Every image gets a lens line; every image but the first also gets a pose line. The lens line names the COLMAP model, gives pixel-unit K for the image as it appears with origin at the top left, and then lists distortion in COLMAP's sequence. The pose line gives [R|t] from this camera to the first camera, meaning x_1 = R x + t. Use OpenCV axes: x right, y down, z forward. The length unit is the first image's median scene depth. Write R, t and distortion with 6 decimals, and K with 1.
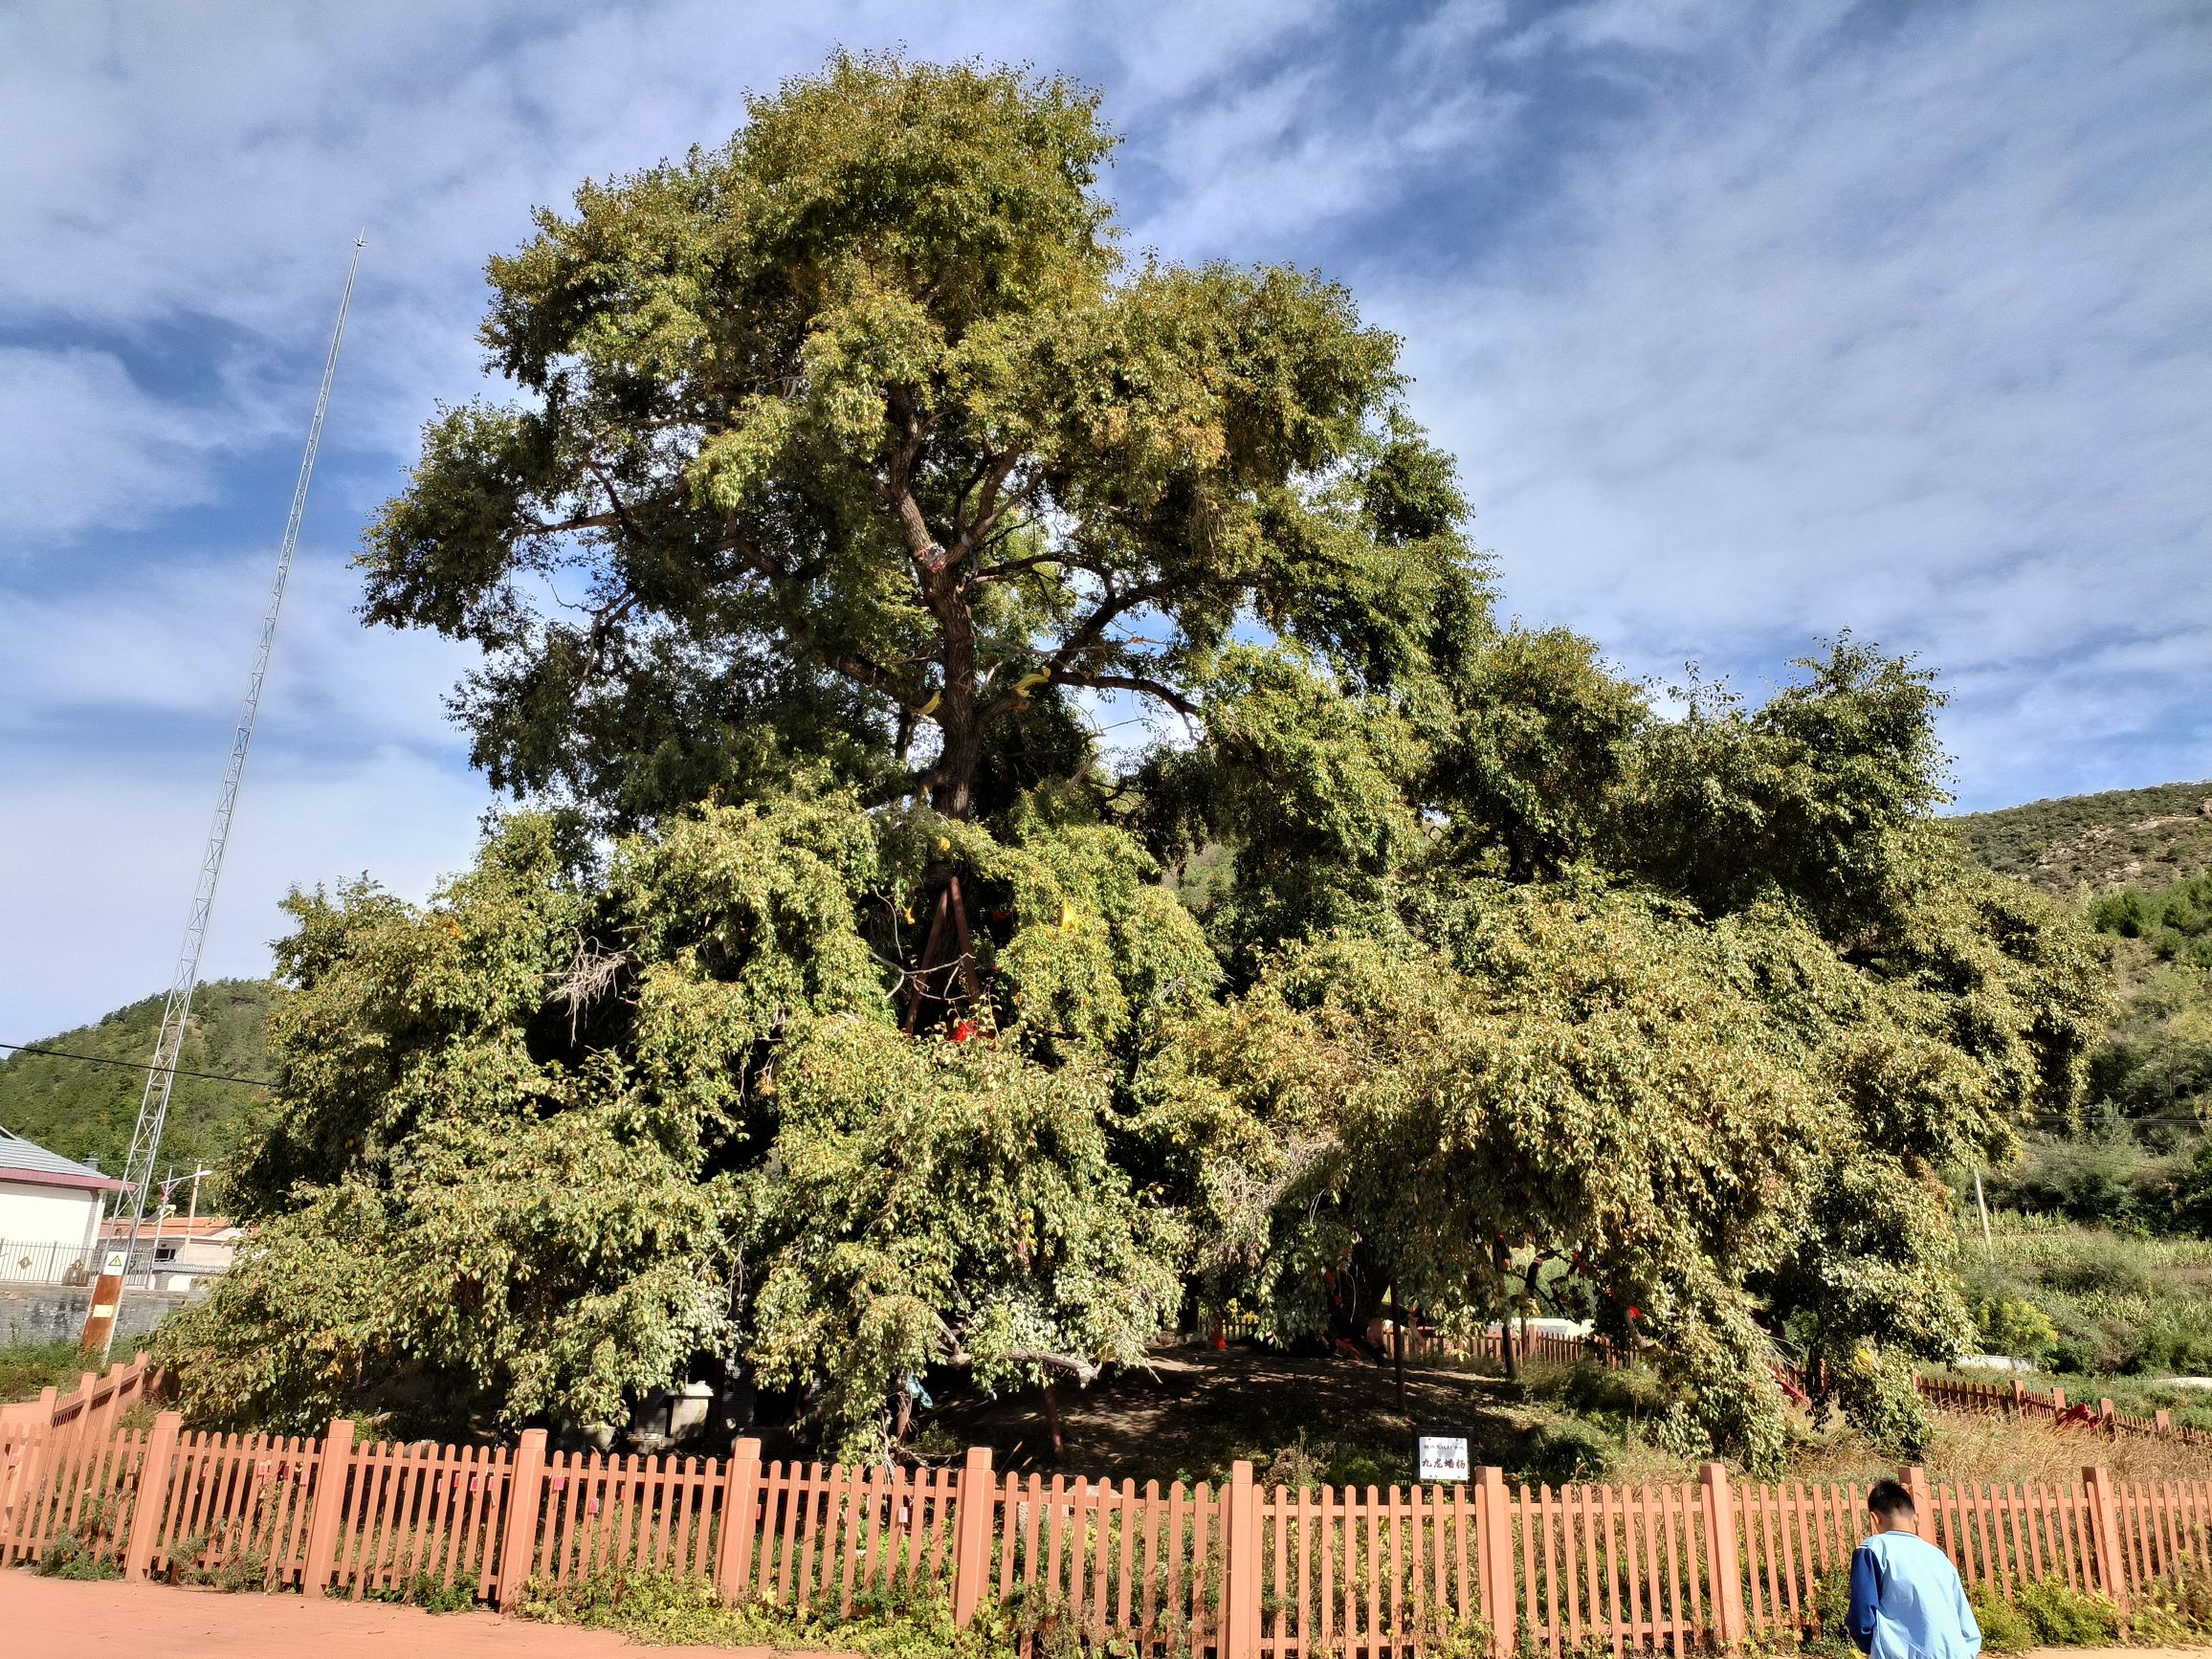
lens RADIAL K [[1628.9, 0, 1114.9], [0, 1628.9, 847.9], [0, 0, 1]] dist [0.053333, -0.047236]
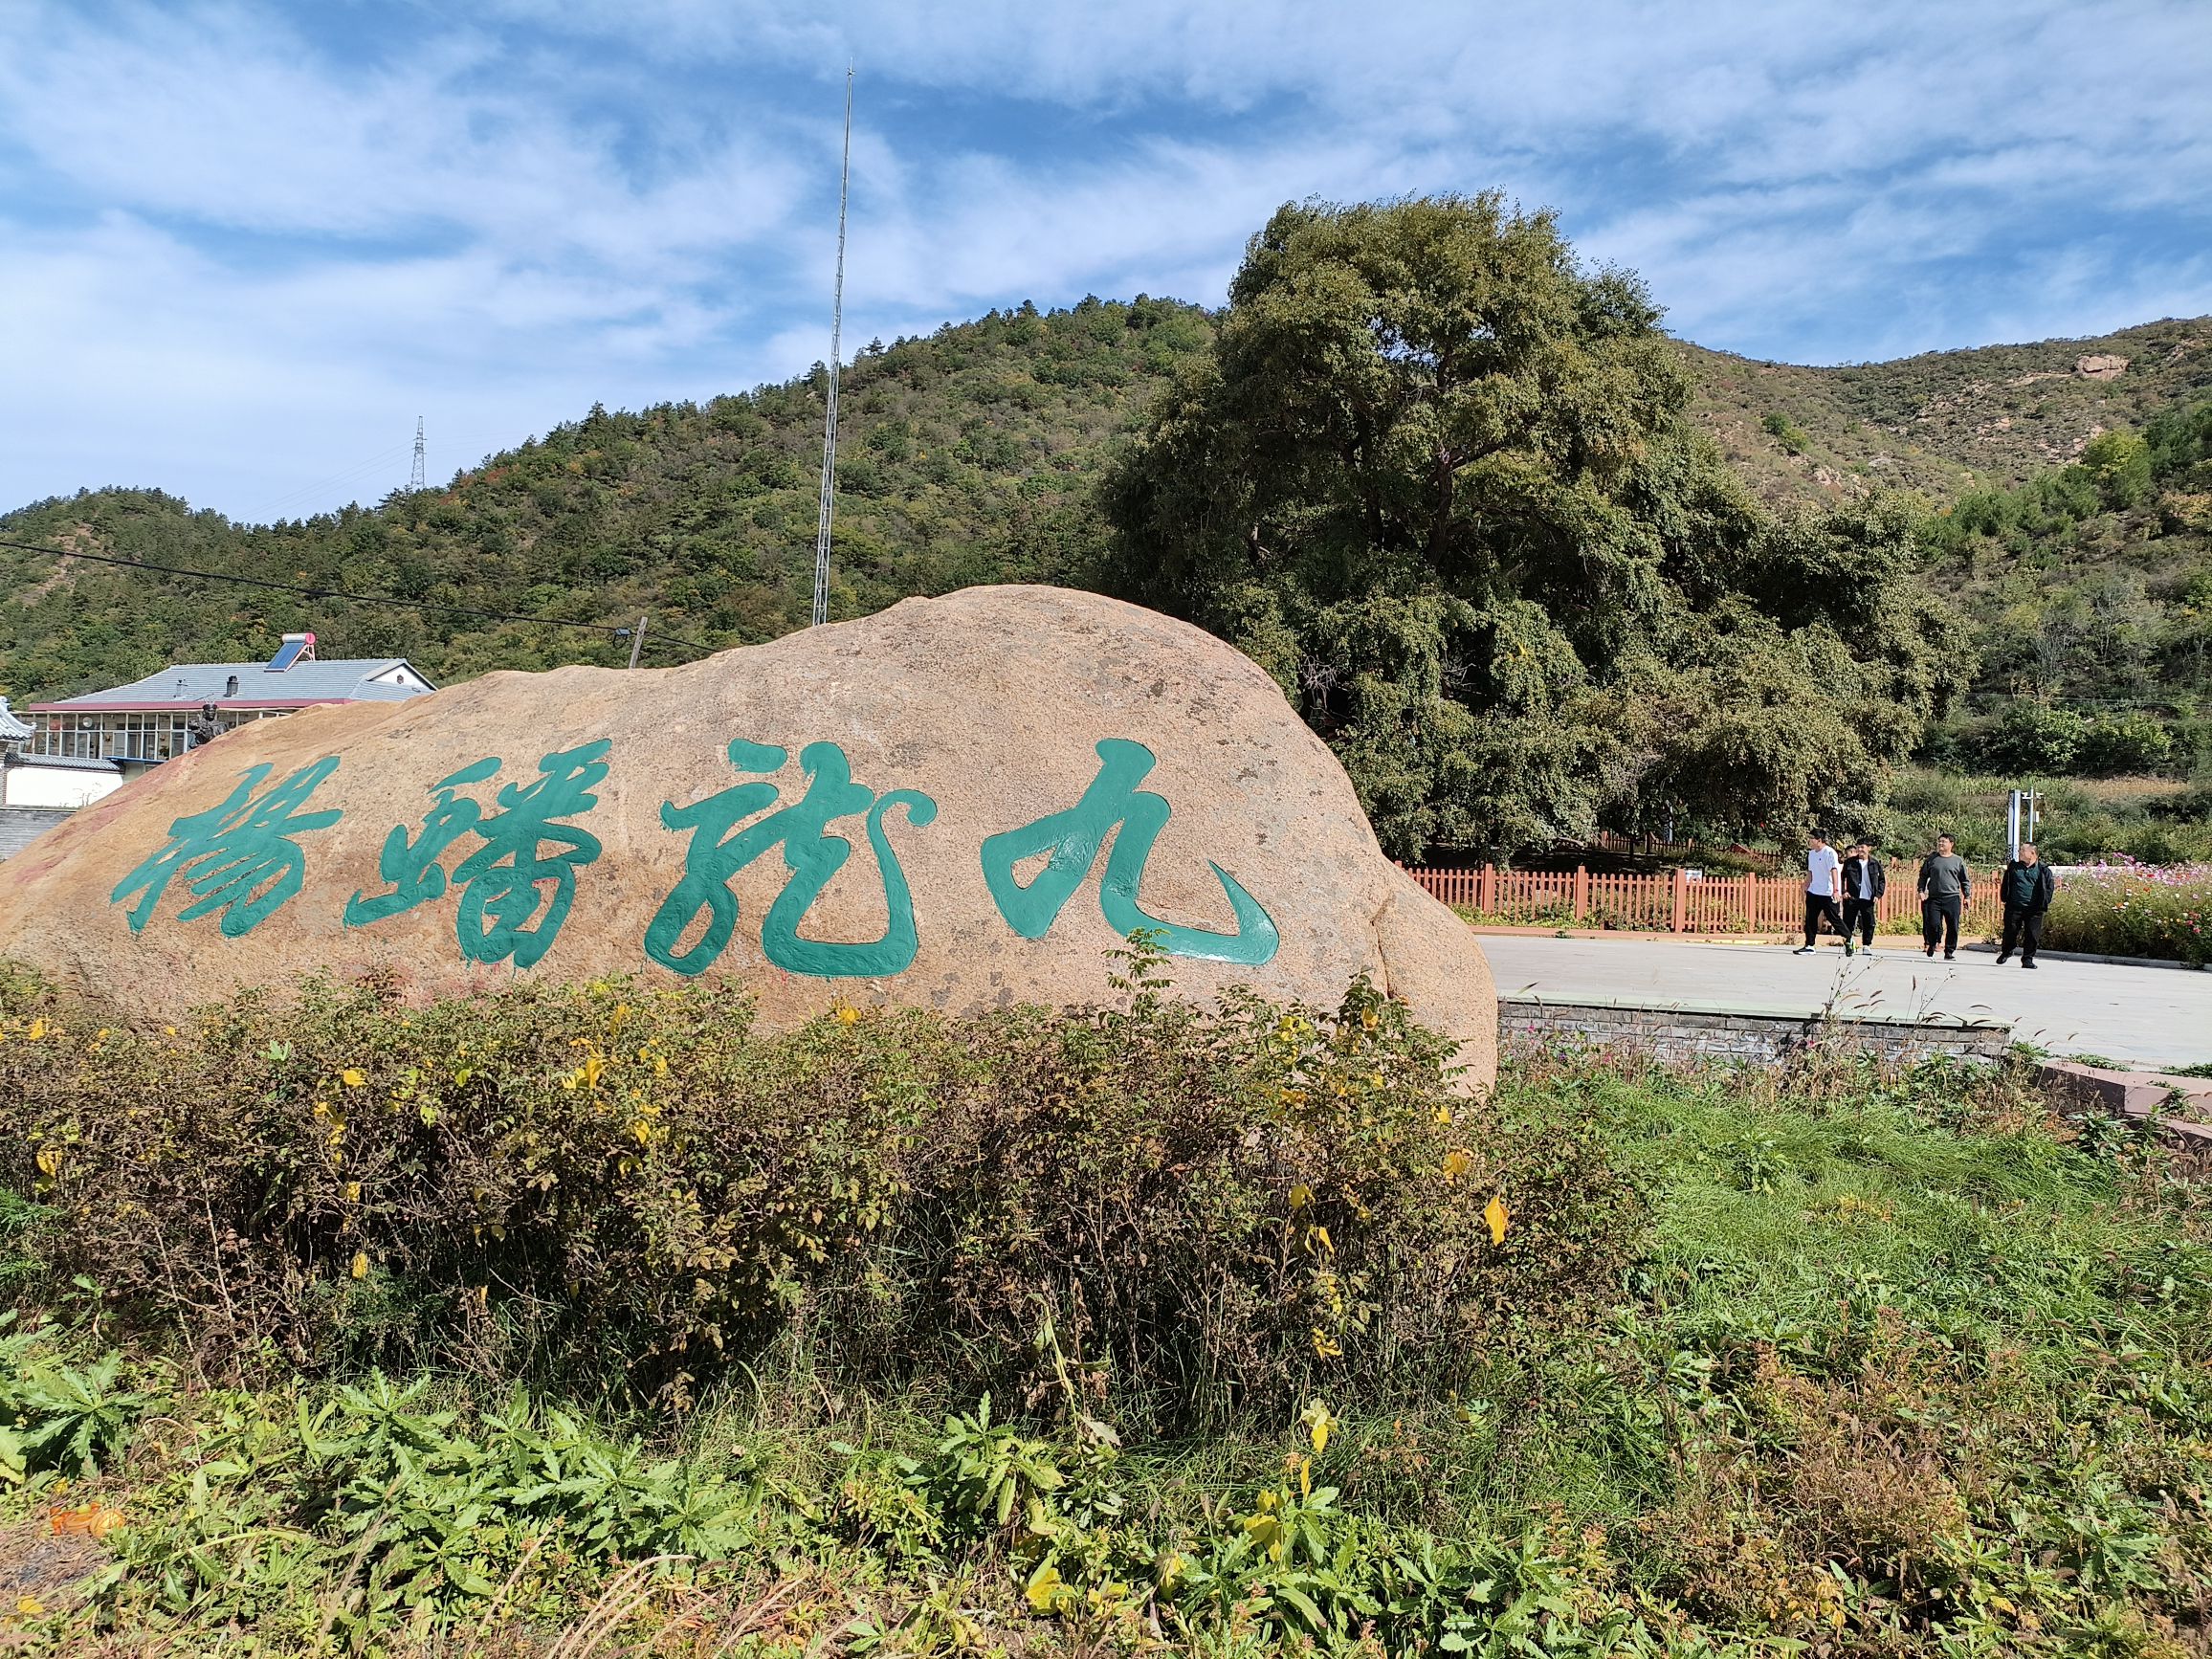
lens RADIAL K [[1628.9, 0, 1094.6], [0, 1628.9, 848.5], [0, 0, 1]] dist [0.053333, -0.047236]
pose [[0.997669, 0.004633, 0.068081, -0.587267], [-0.023958, 0.957961, 0.285898, -0.245463], [-0.063894, -0.286862, 0.955839, -0.886309]]
